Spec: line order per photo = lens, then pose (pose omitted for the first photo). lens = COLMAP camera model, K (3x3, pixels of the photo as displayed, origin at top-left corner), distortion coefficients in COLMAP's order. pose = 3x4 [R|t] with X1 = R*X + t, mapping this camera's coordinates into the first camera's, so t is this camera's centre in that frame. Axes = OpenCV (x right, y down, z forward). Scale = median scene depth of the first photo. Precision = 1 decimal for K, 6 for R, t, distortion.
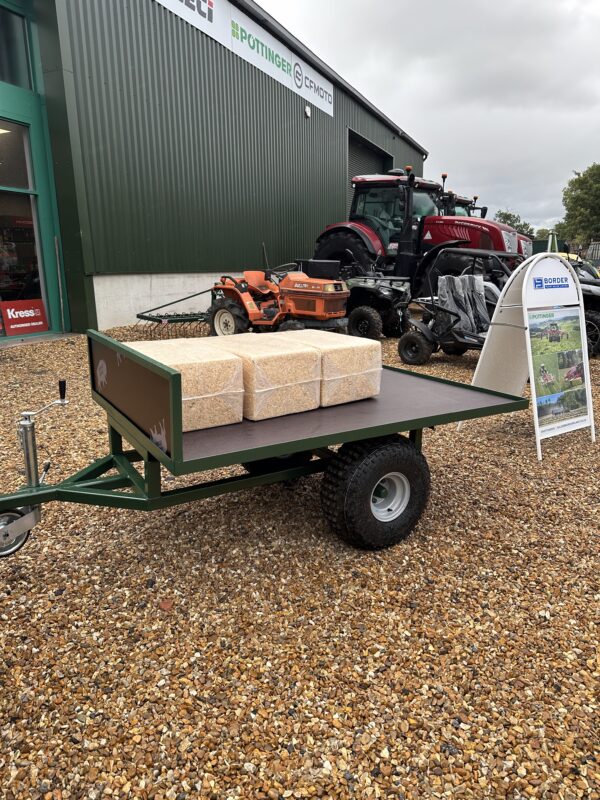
lens RADIAL K [[579.3, 0, 300.0], [0, 579.3, 400.0], [0, 0, 1]] dist [0.036432, -0.048782]
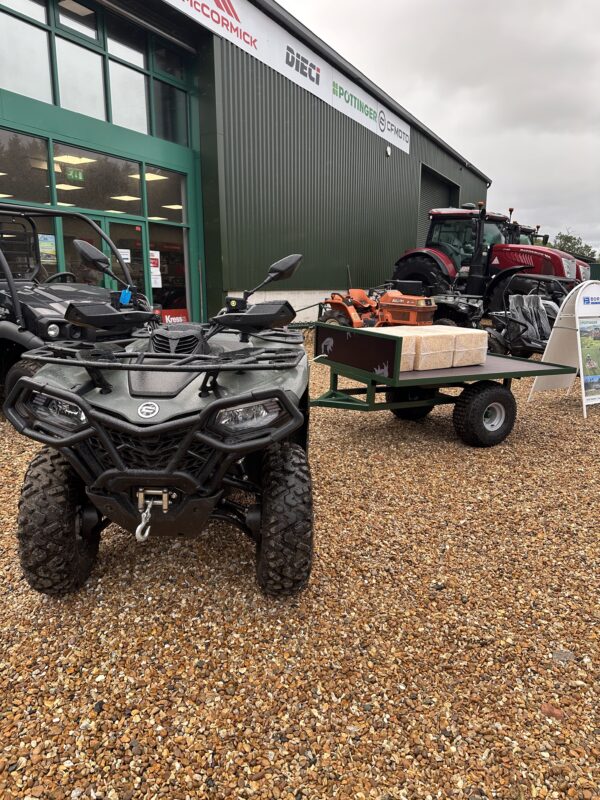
lens RADIAL K [[579.3, 0, 300.0], [0, 579.3, 400.0], [0, 0, 1]] dist [0.036432, -0.048782]
pose [[0.995932, 0.032084, -0.084199, -0.083789], [-0.034592, 0.998995, -0.028494, 0.054868], [0.083200, 0.031291, 0.996041, -0.240839]]
